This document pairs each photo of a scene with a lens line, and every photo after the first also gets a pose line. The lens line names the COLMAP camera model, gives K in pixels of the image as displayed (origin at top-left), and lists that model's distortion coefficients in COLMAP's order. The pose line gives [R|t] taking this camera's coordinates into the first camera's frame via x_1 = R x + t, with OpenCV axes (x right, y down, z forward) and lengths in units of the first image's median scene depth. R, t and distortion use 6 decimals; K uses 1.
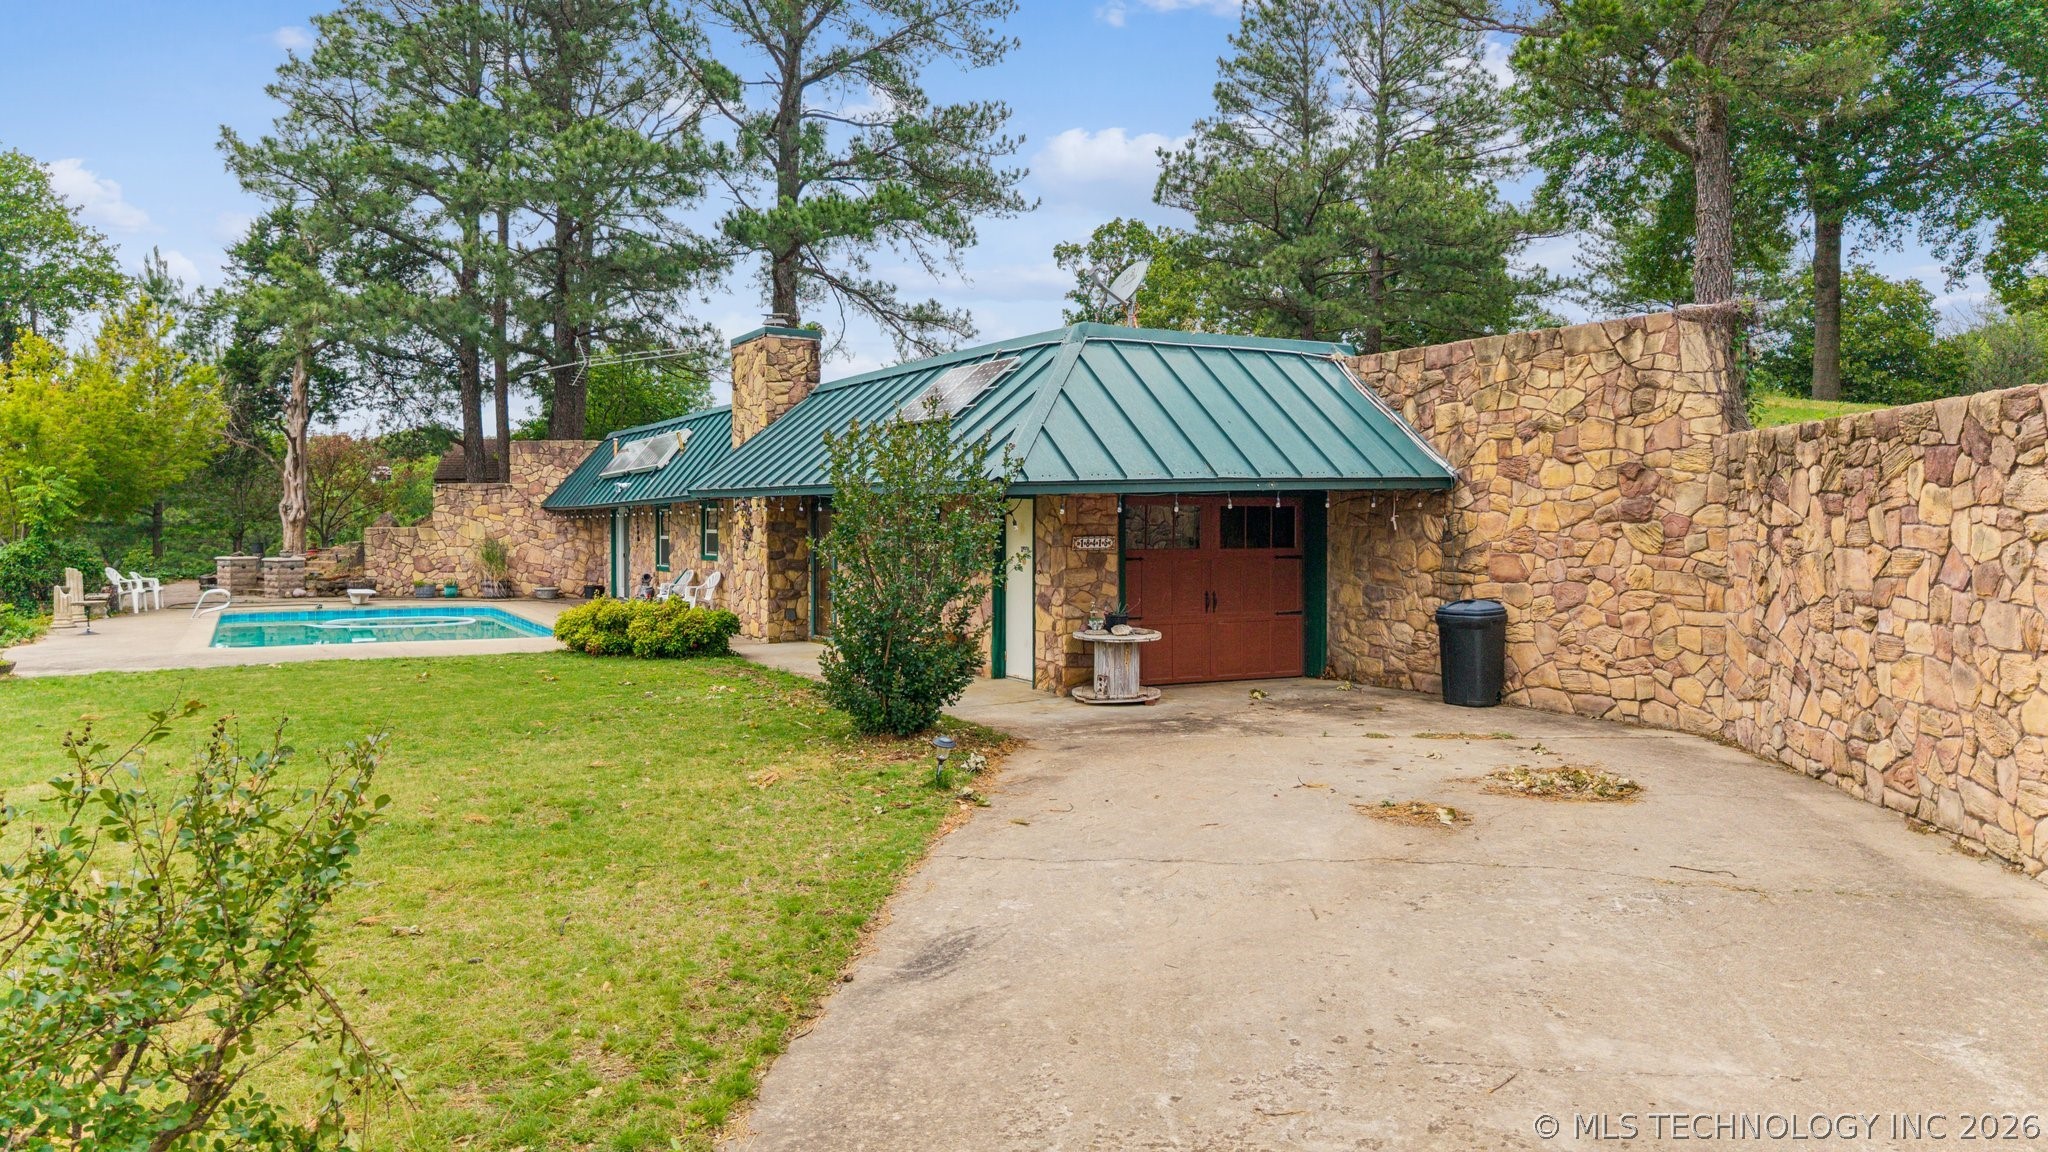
lens RADIAL K [[1337.5, 0, 1024.7], [0, 1337.5, 572.2], [0, 0, 1]] dist [0.022092, -0.028655]
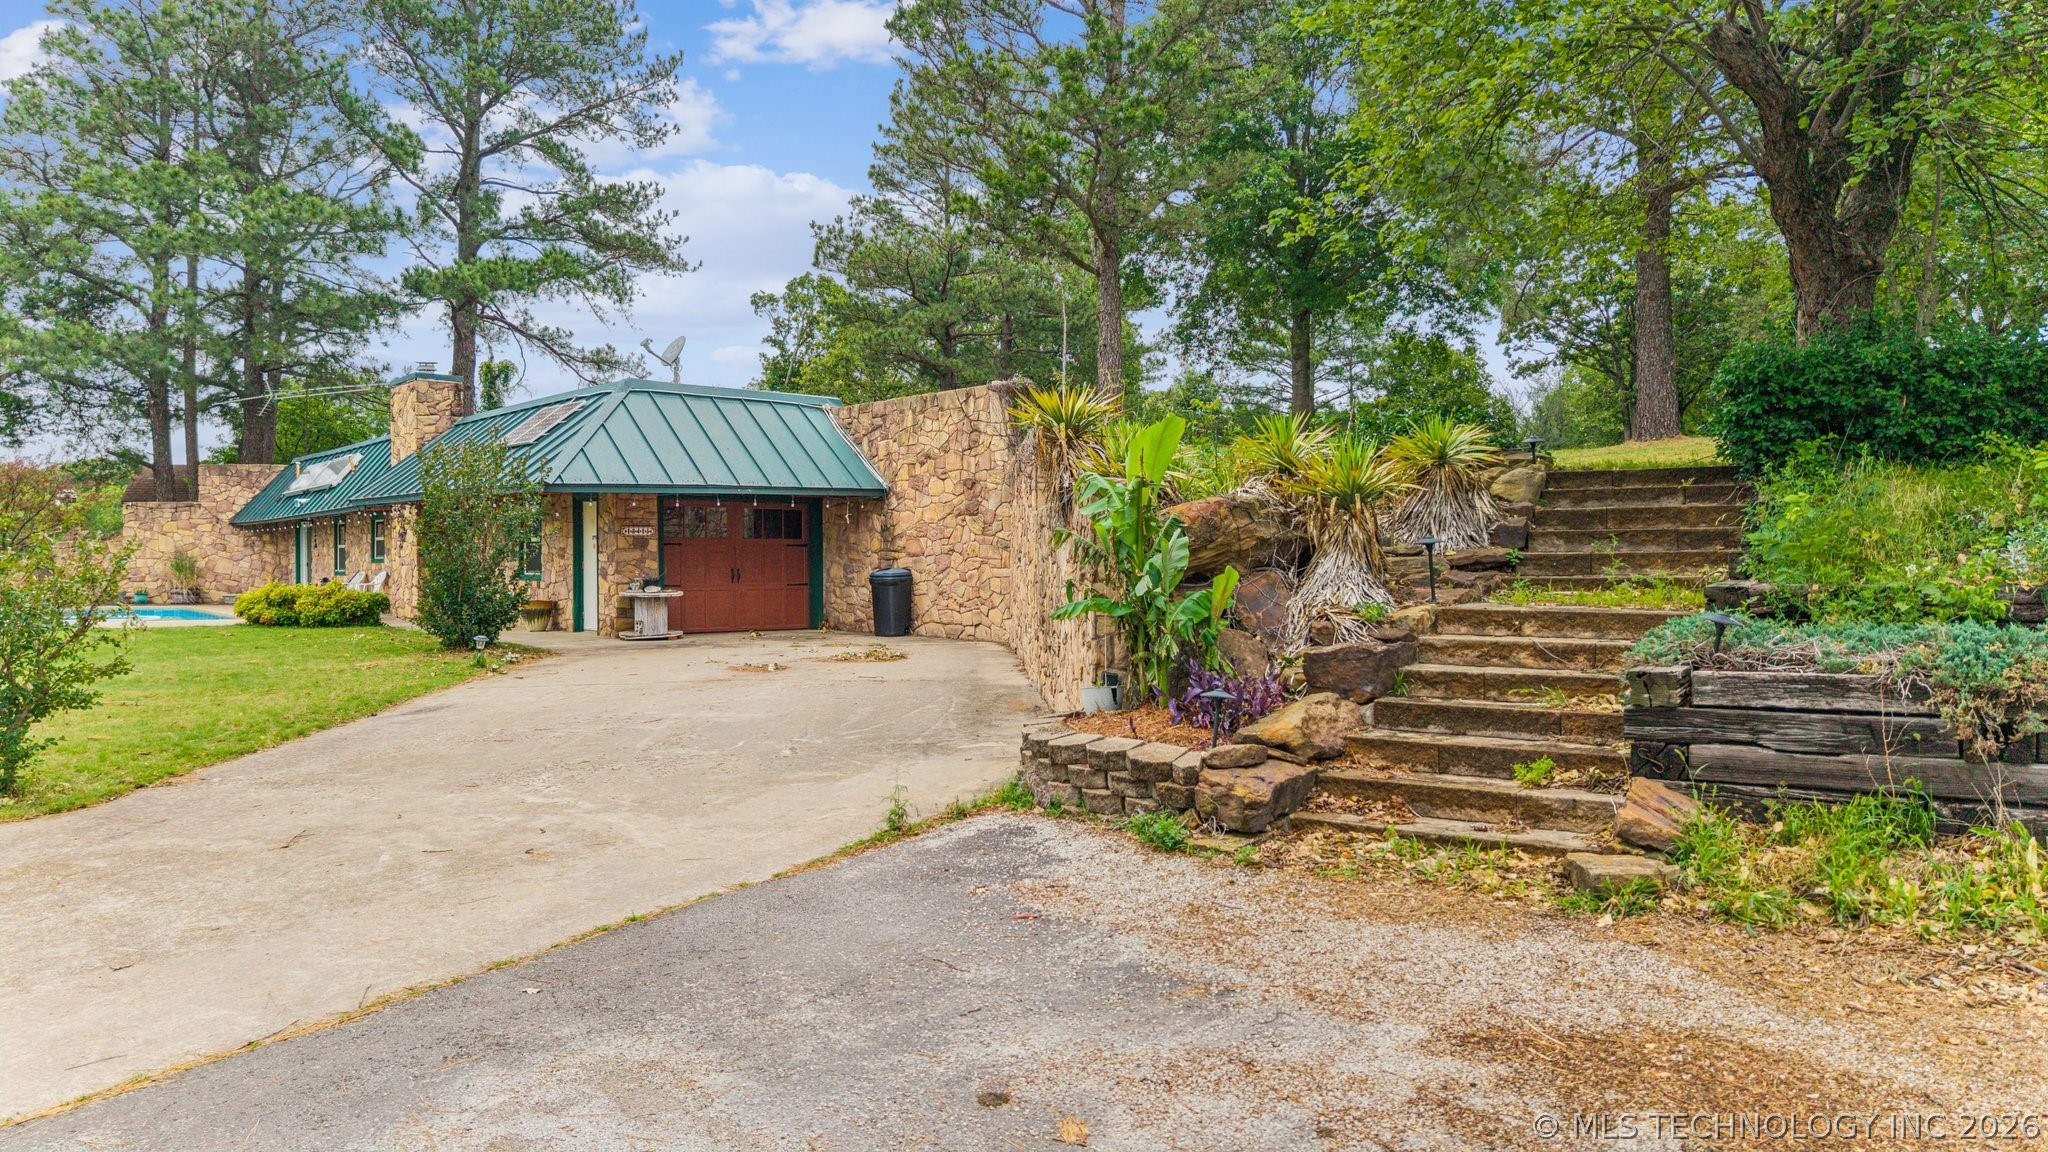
lens RADIAL K [[1337.5, 0, 1042.7], [0, 1337.5, 595.2], [0, 0, 1]] dist [0.022092, -0.028655]
pose [[0.981817, -0.007981, 0.189665, 0.095121], [0.010212, 0.999890, -0.010792, 0.030955], [-0.189558, 0.012533, 0.981790, -0.234438]]
